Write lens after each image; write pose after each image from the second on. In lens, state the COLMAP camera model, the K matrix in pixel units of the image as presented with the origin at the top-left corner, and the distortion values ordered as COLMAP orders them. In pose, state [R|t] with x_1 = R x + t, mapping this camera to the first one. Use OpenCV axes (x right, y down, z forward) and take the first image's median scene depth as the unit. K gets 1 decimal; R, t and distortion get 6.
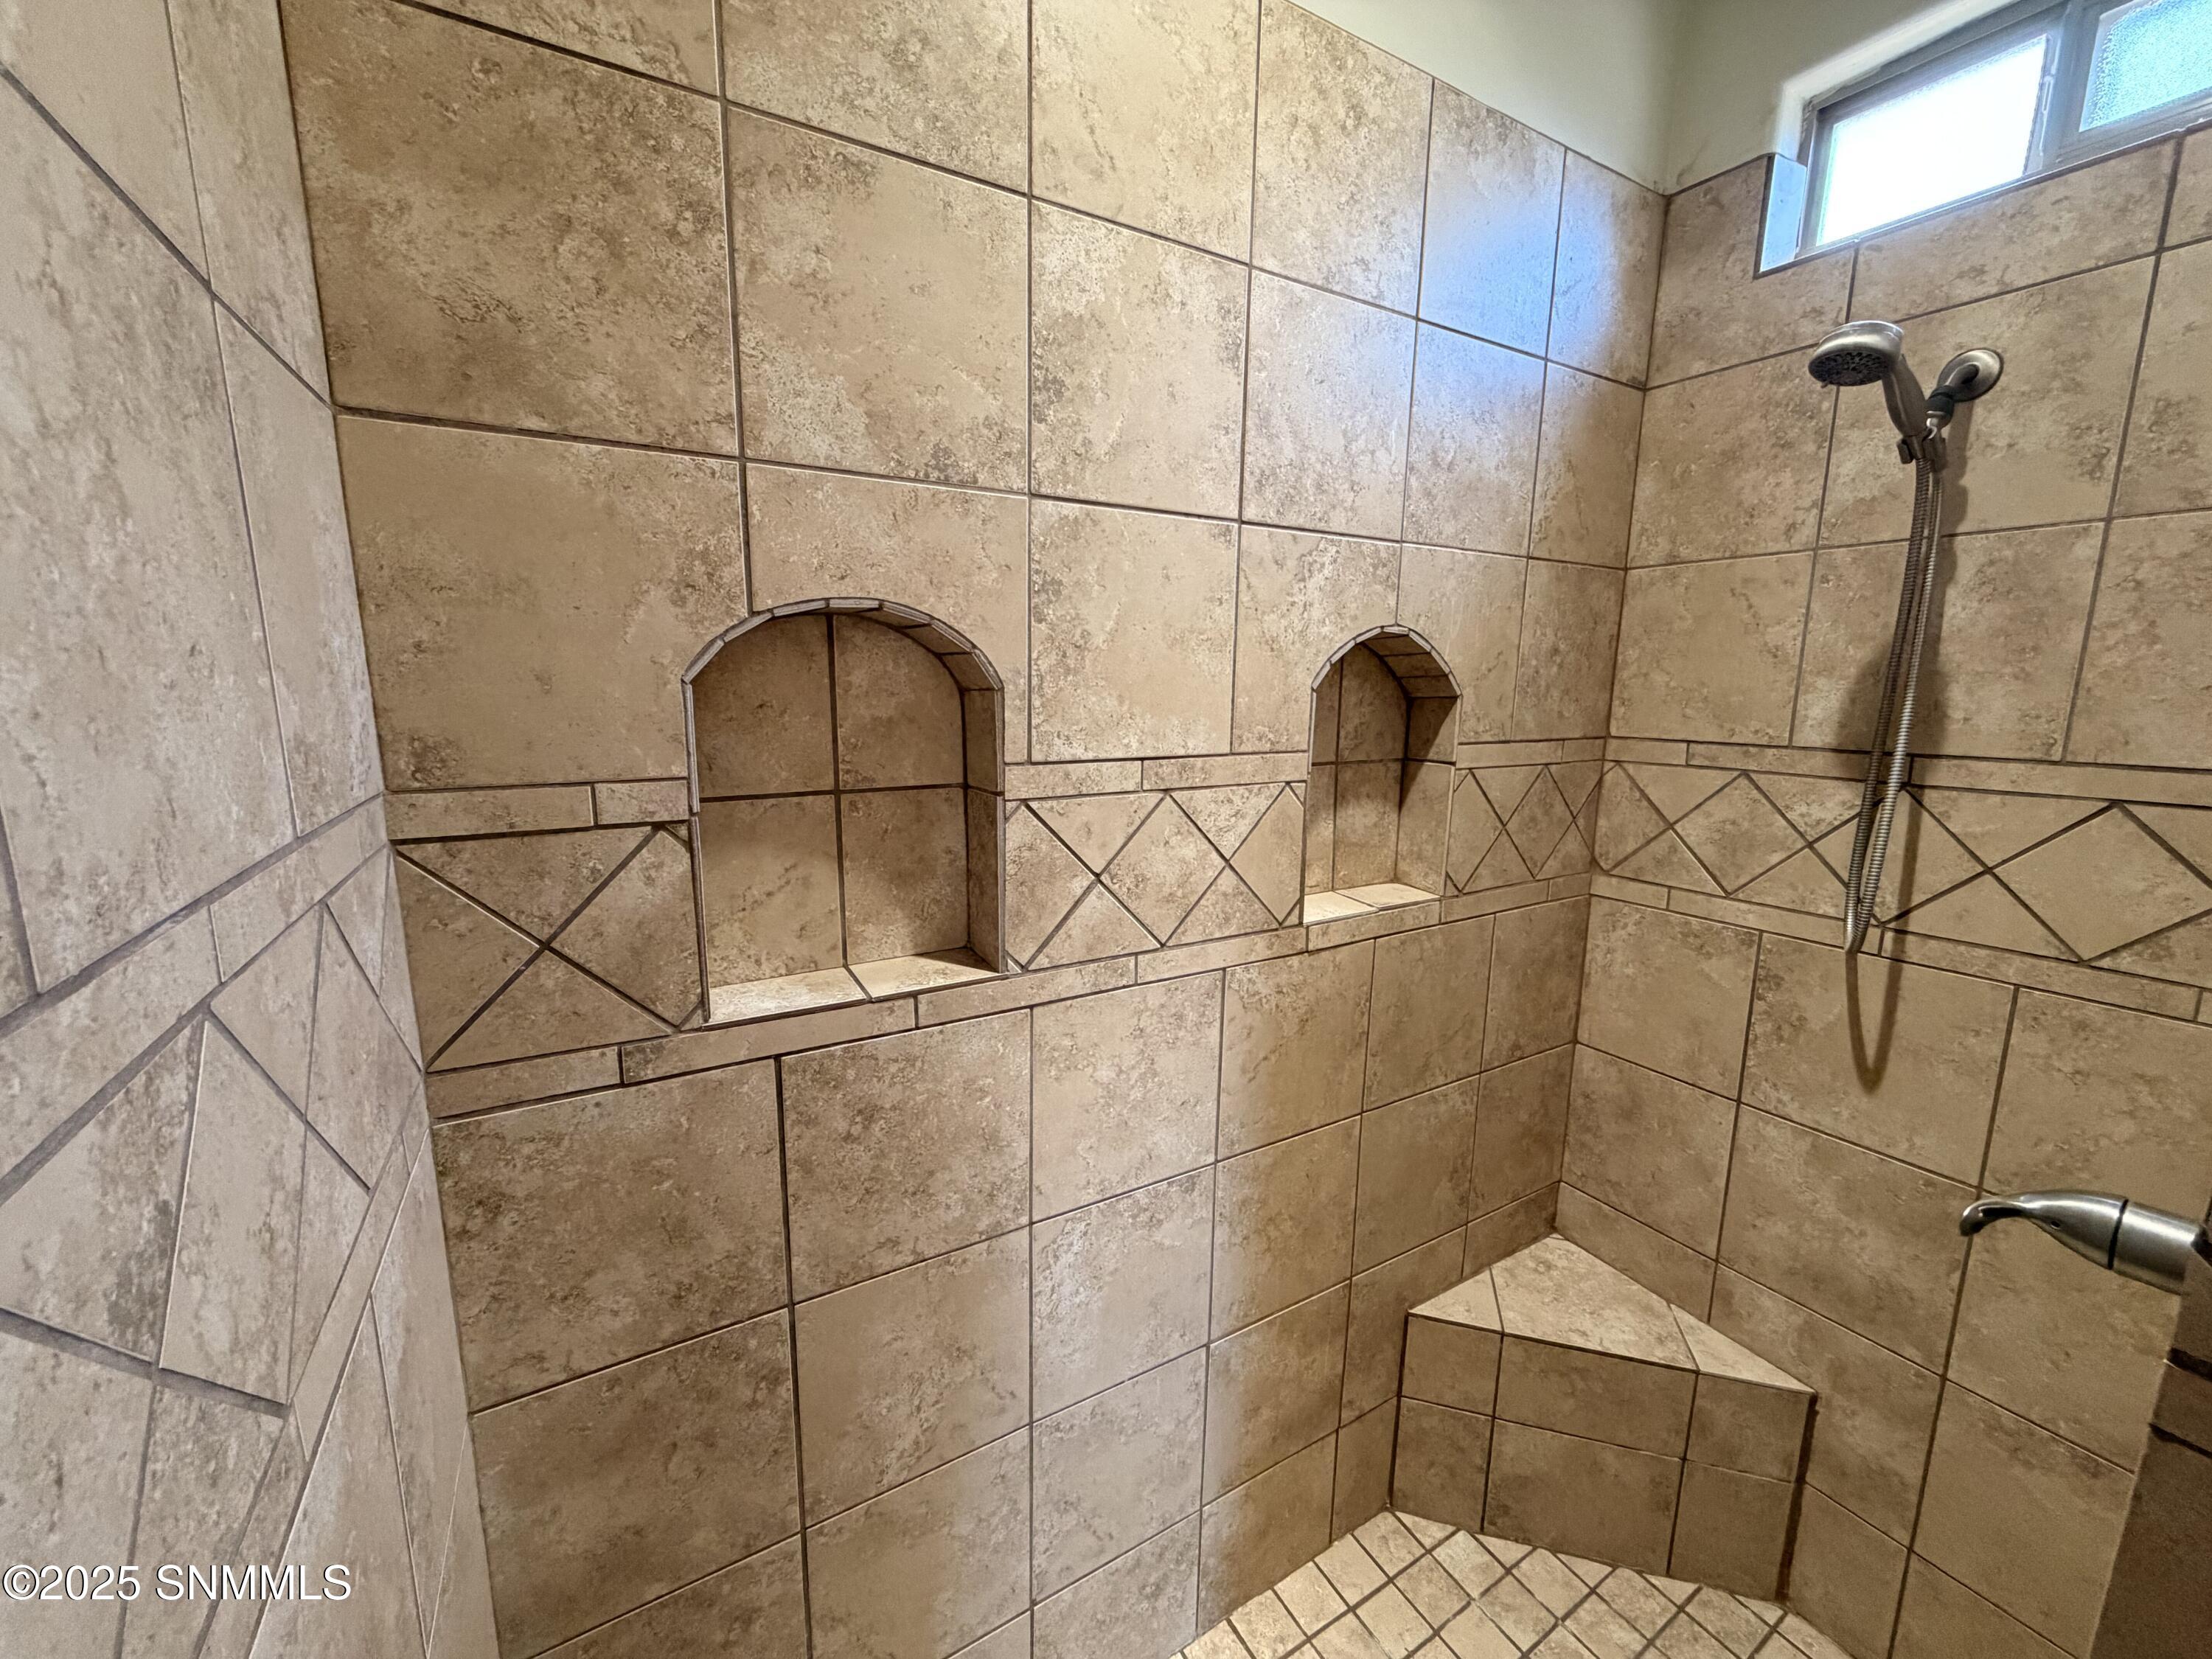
lens RADIAL K [[894.2, 0, 1110.0], [0, 894.2, 840.0], [0, 0, 1]] dist [-0.008999, 0.000810]
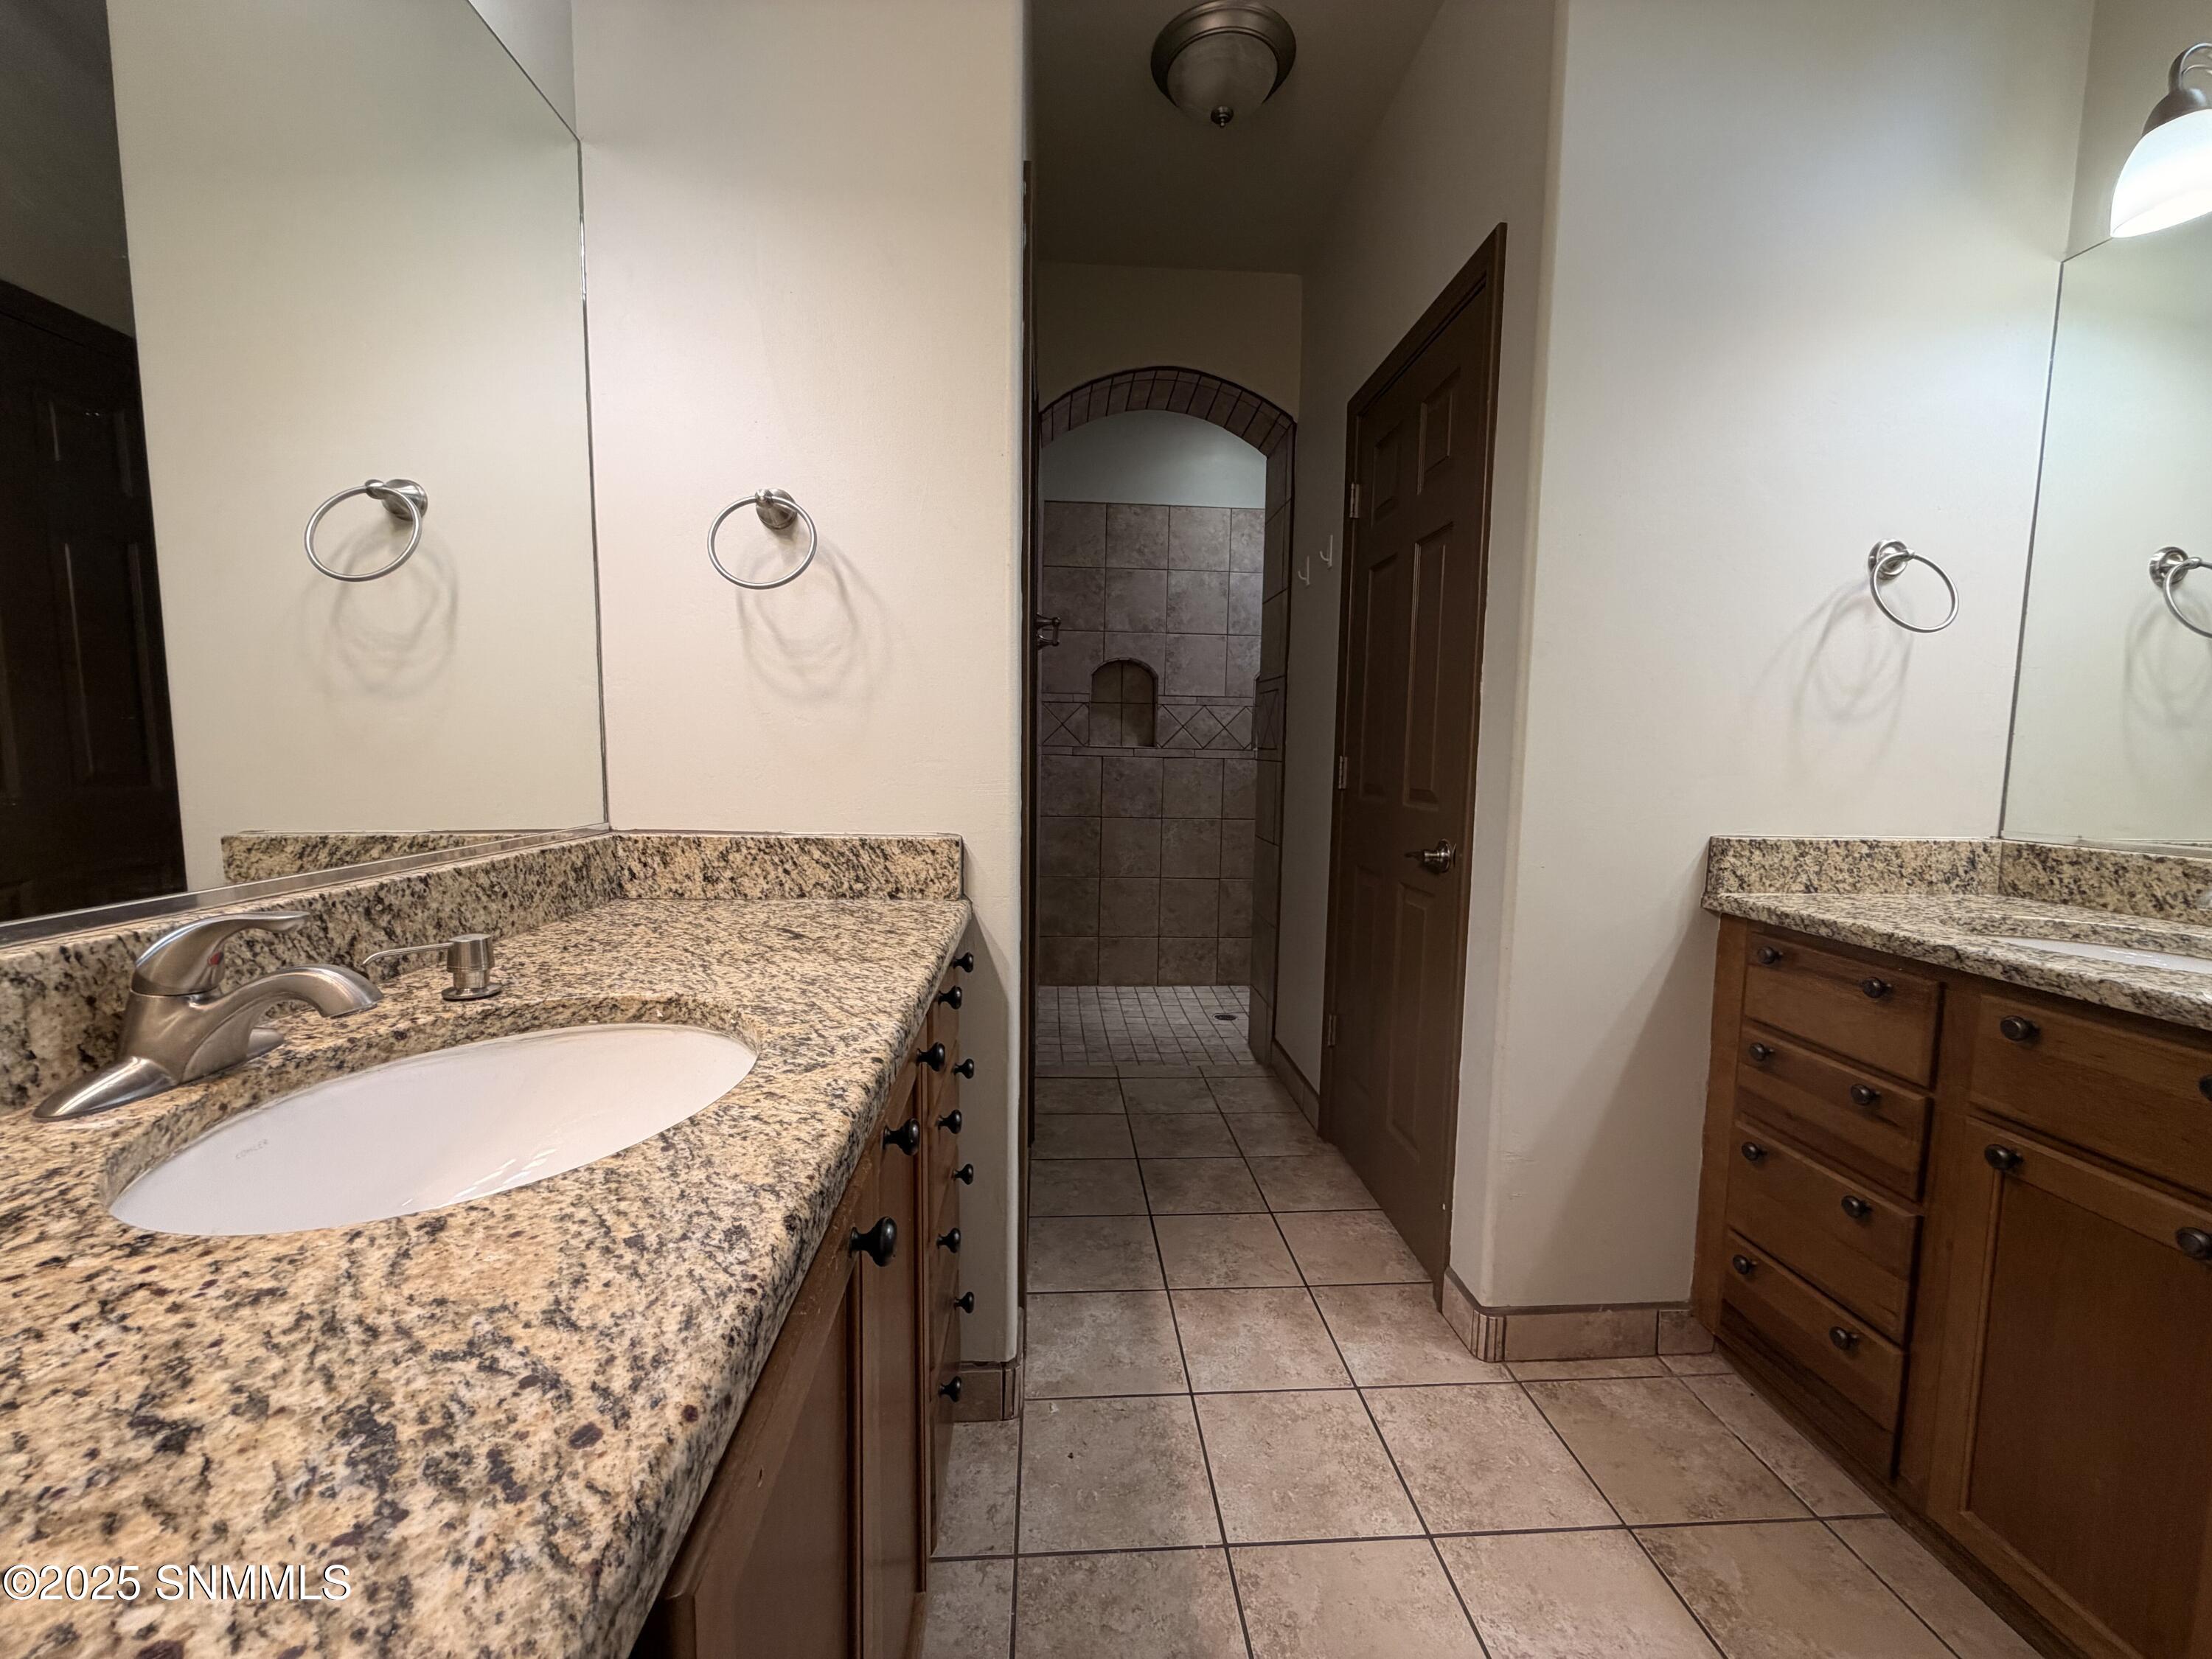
lens RADIAL K [[894.2, 0, 1096.8], [0, 894.2, 831.0], [0, 0, 1]] dist [-0.008999, 0.000810]
pose [[0.893083, 0.044744, -0.447662, 1.574097], [-0.087440, 0.993330, -0.075159, 0.911848], [0.441313, 0.106267, 0.891039, -2.878969]]
